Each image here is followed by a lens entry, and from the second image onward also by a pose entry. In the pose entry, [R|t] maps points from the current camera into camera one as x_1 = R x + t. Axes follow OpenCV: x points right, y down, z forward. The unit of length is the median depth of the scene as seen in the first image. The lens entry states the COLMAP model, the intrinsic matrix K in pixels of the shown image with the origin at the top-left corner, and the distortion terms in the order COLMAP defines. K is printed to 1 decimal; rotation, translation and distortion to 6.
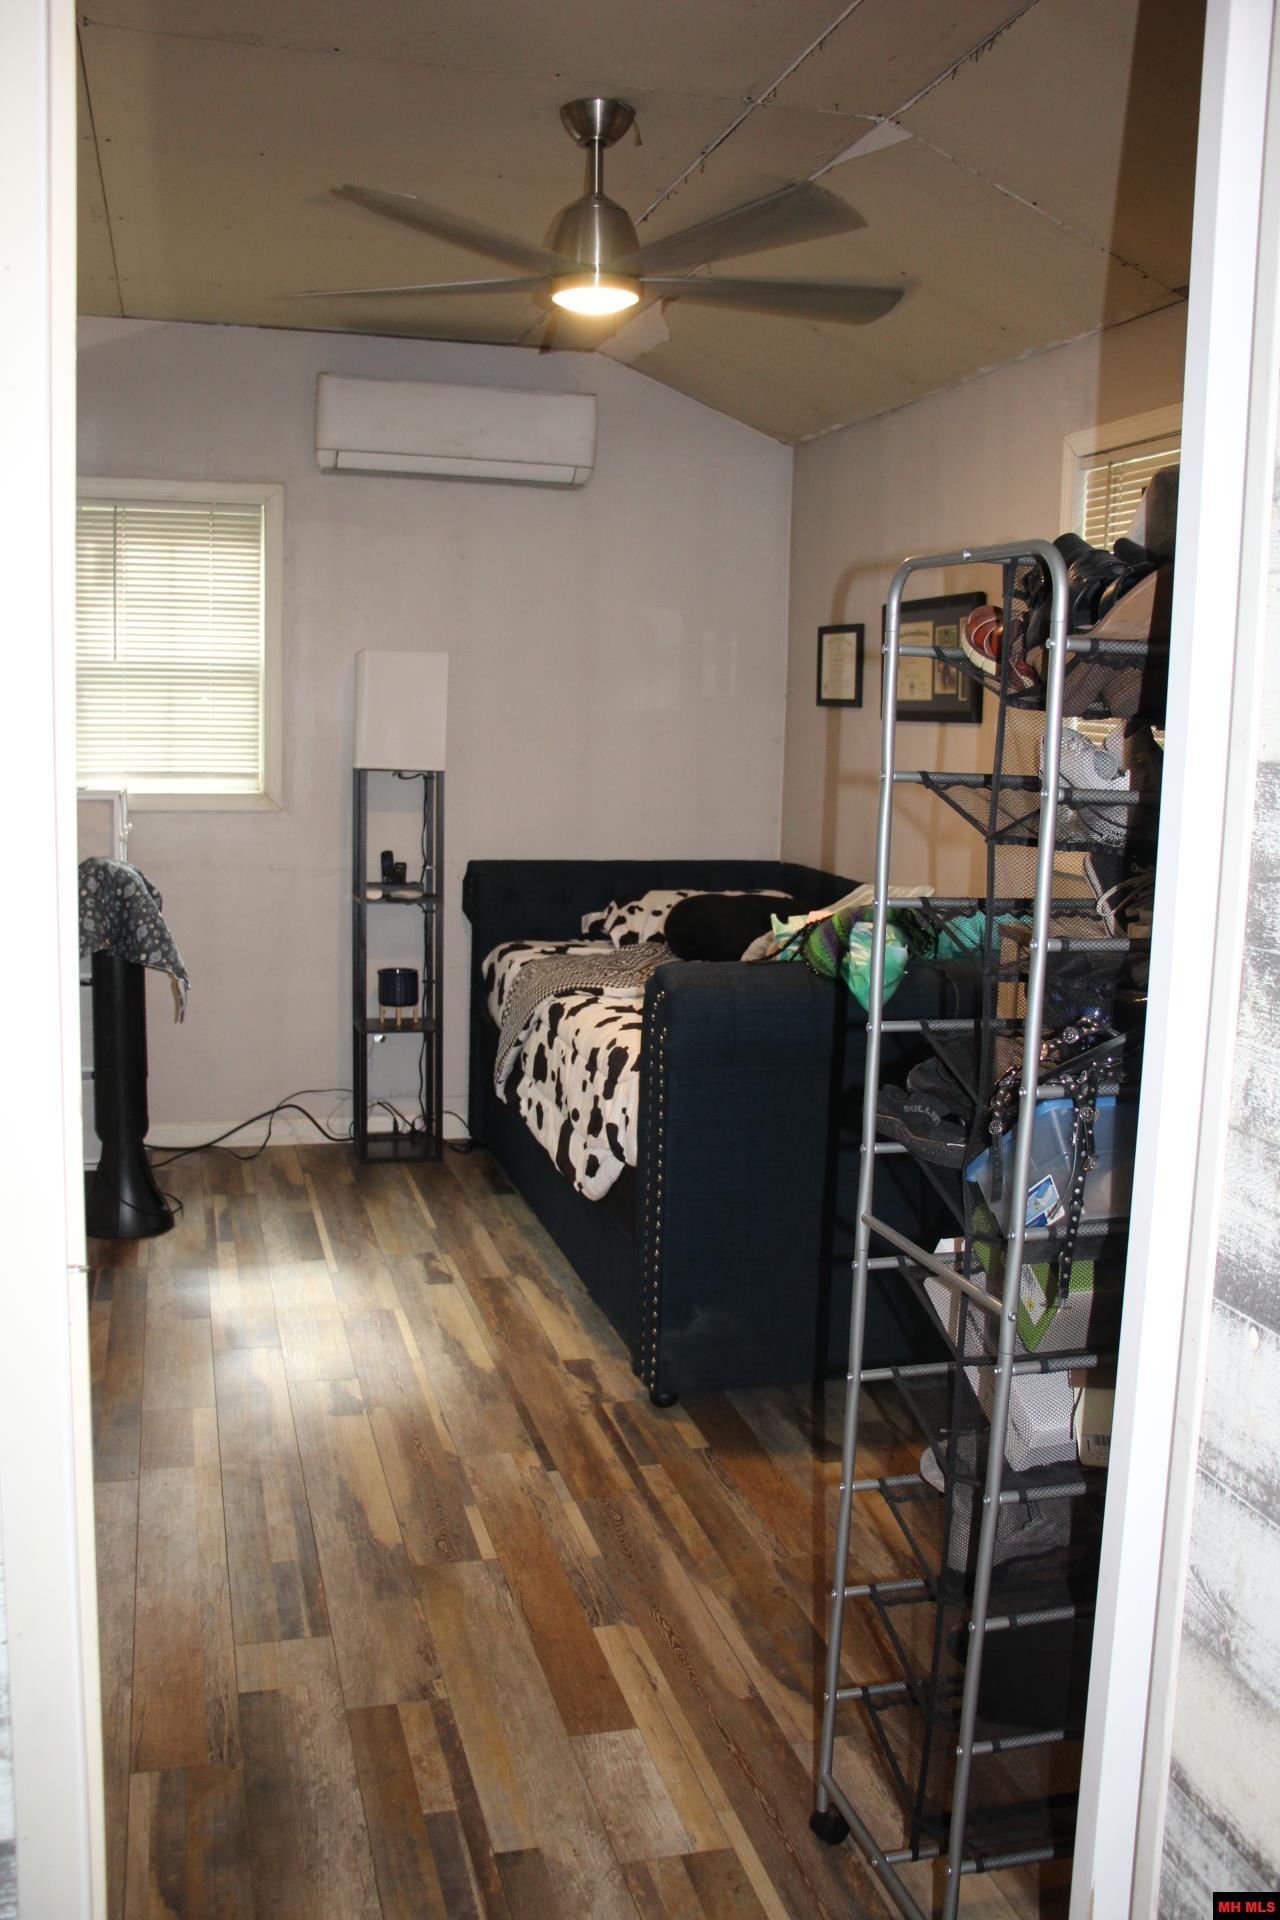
lens RADIAL K [[1834.5, 0, 649.5], [0, 1834.5, 970.9], [0, 0, 1]] dist [-0.119656, 0.059555]
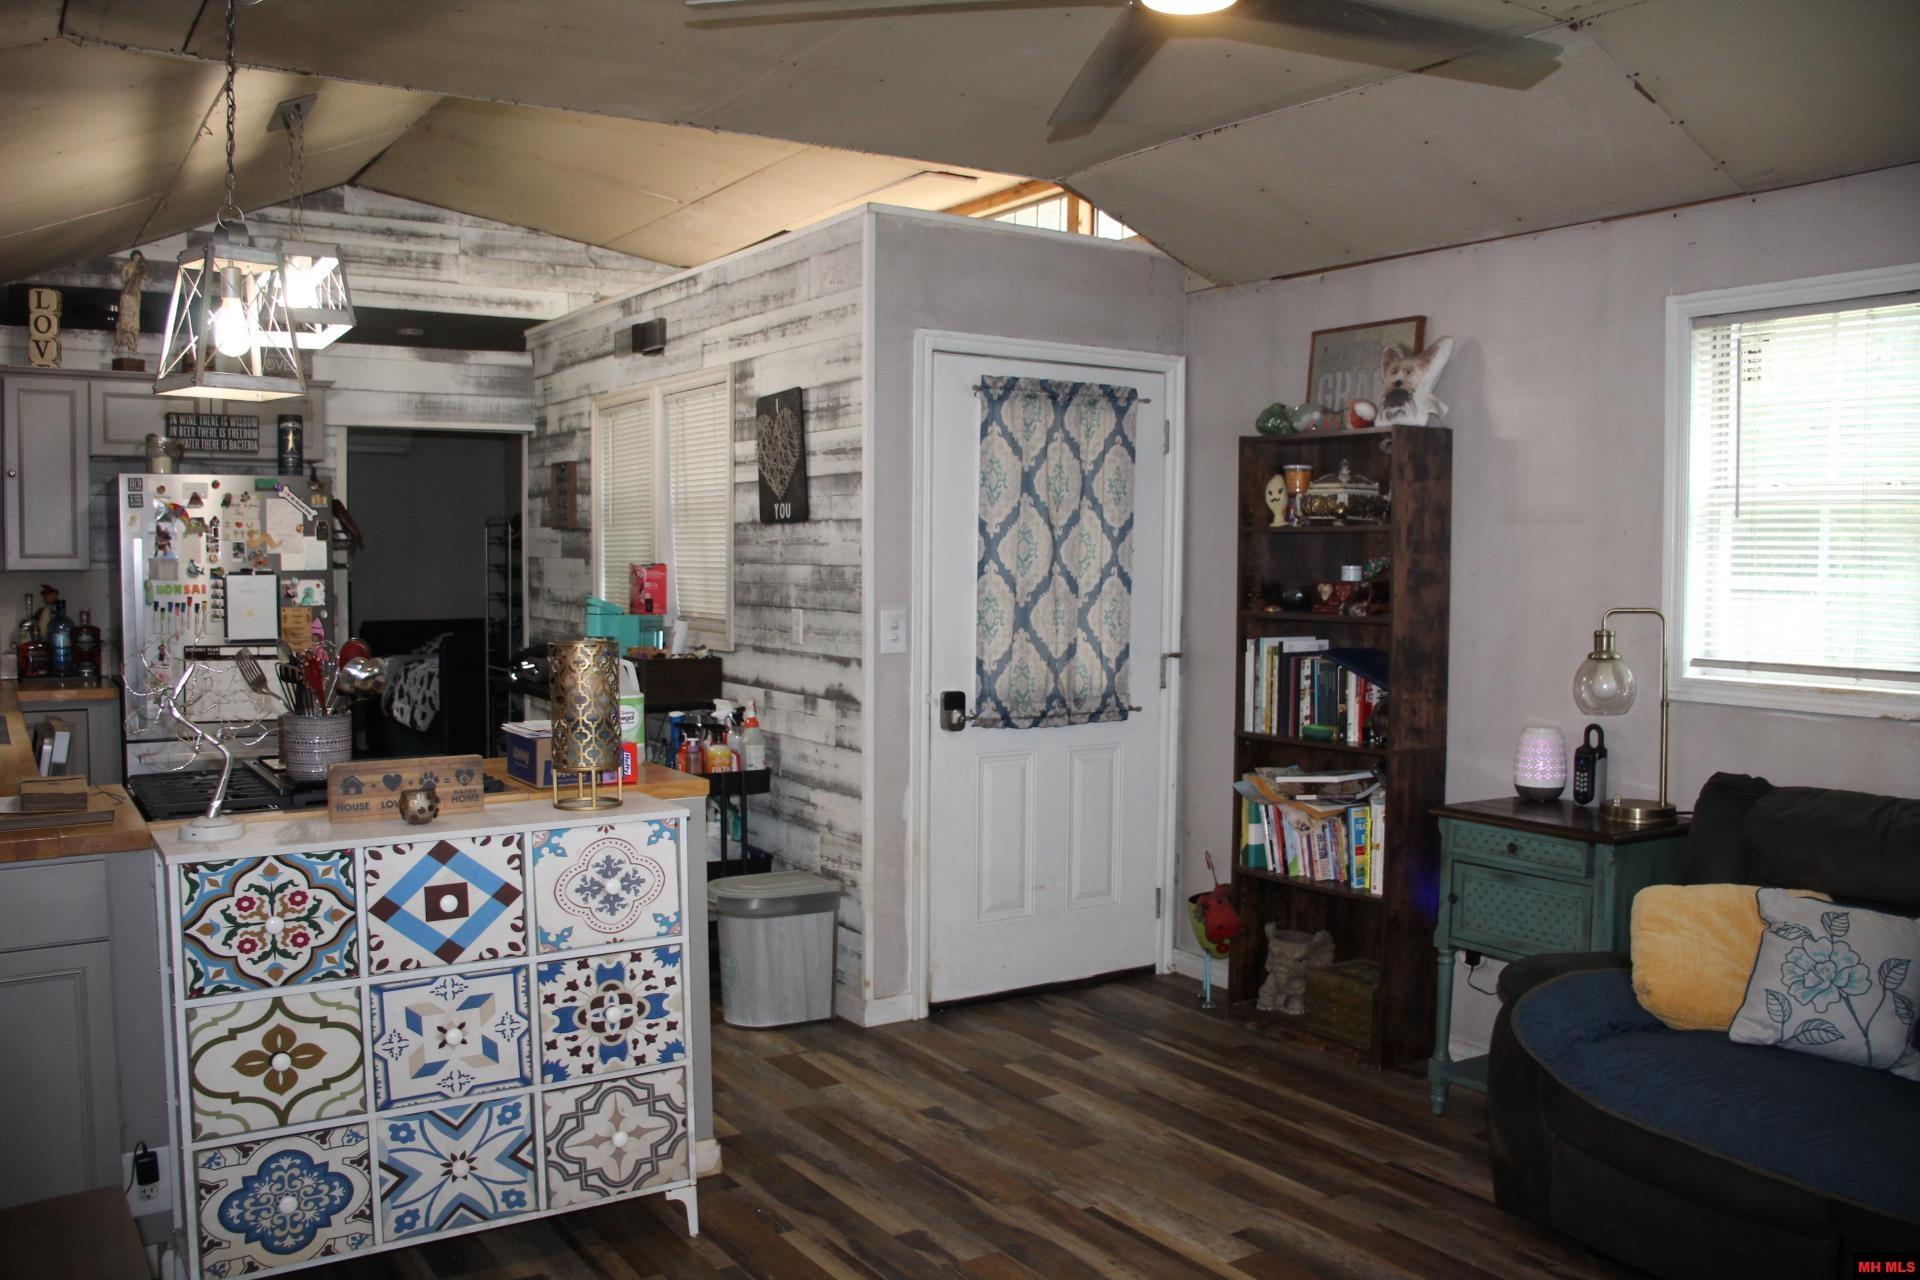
lens RADIAL K [[1584.0, 0, 972.9], [0, 1584.0, 640.2], [0, 0, 1]] dist [-0.150879, 0.109985]
pose [[0.950320, -0.038826, 0.308844, 0.035529], [0.066153, 0.994716, -0.078505, 0.231848], [-0.304164, 0.095036, 0.947867, -1.479162]]
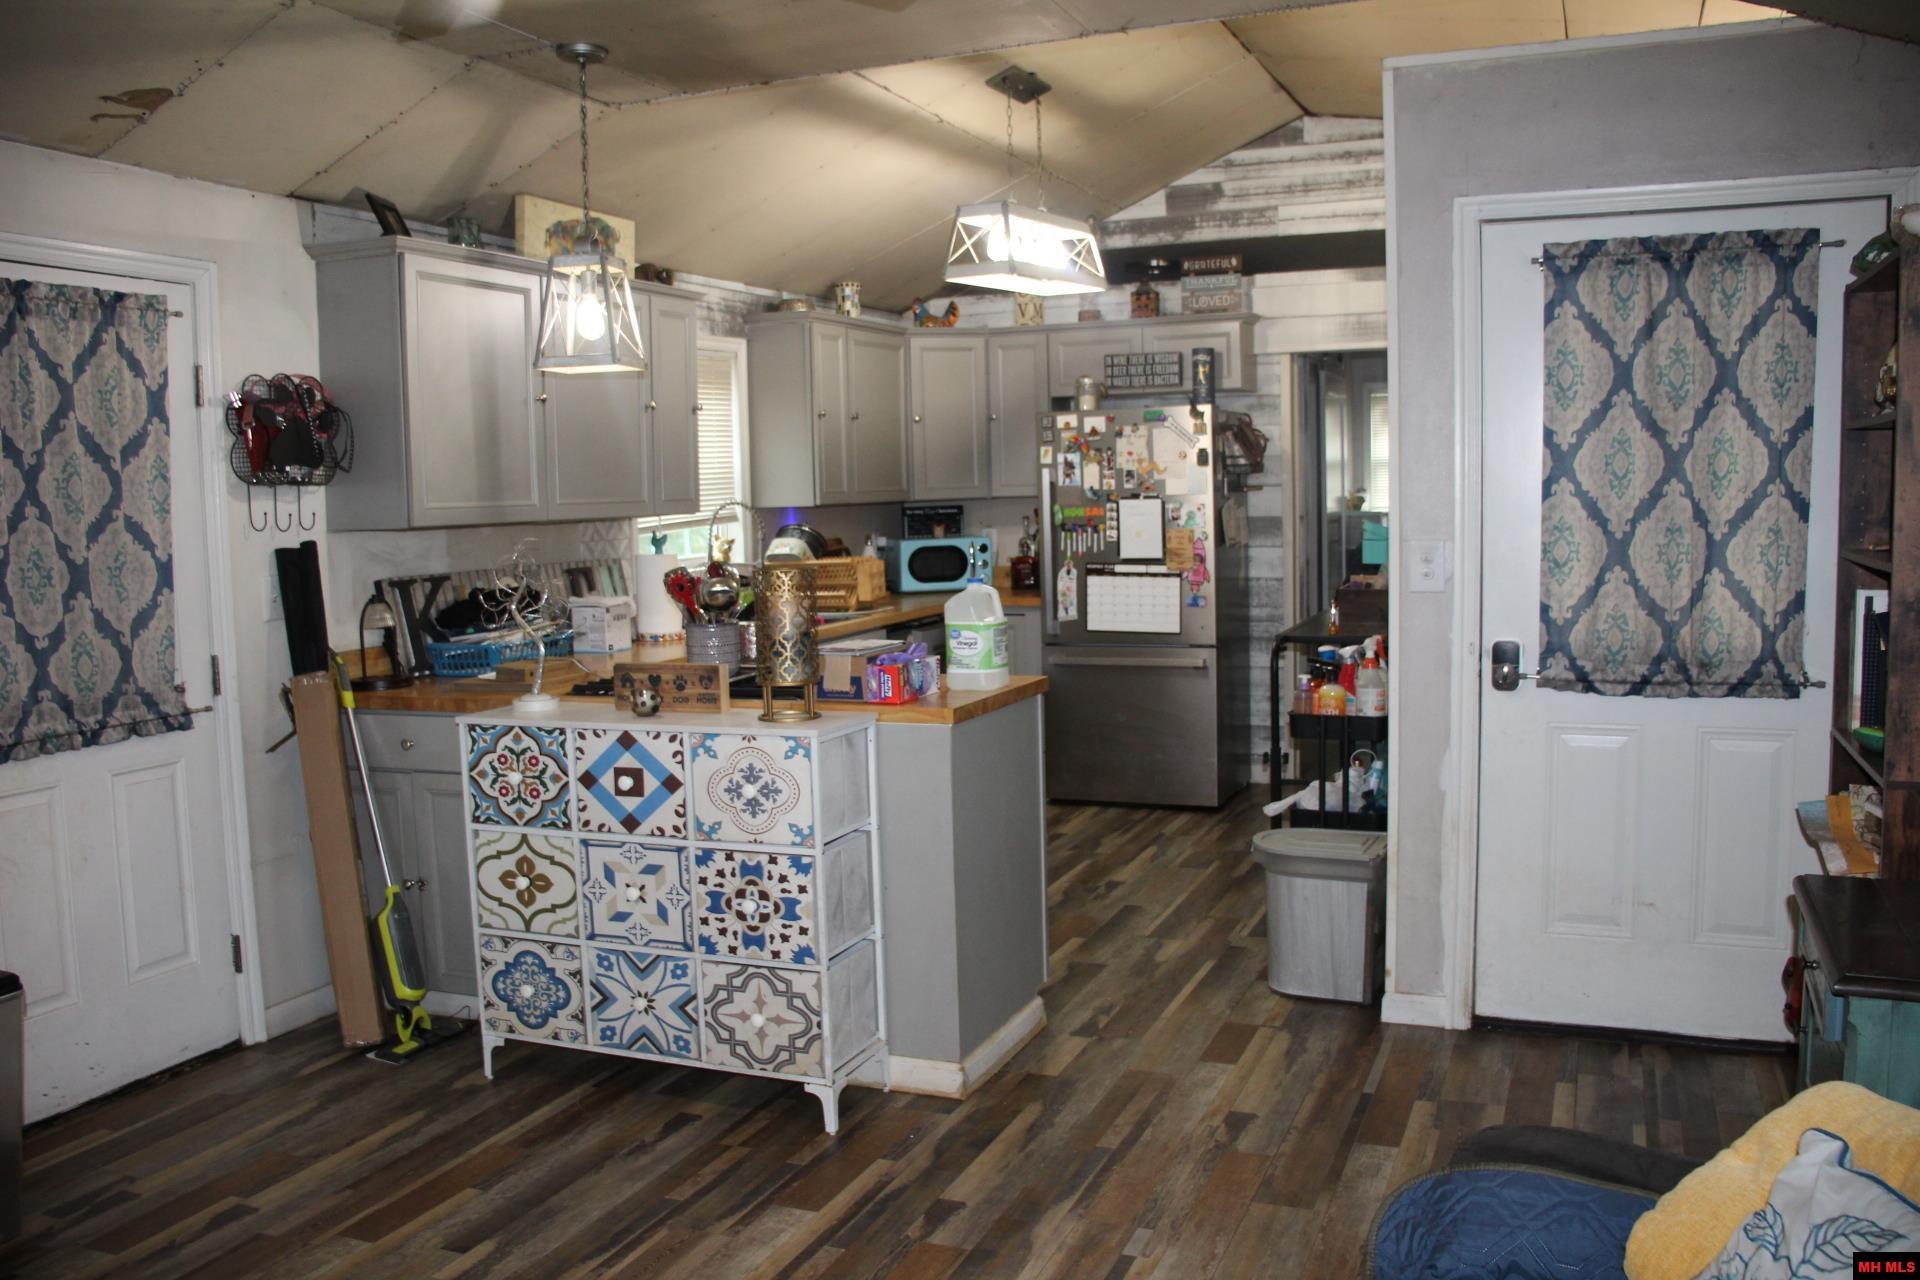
lens RADIAL K [[1584.0, 0, 956.9], [0, 1584.0, 628.7], [0, 0, 1]] dist [-0.150879, 0.109985]
pose [[0.787744, 0.009910, -0.615923, 0.714786], [-0.045376, 0.998088, -0.041976, 0.222765], [0.614329, 0.061015, 0.786687, -1.292603]]
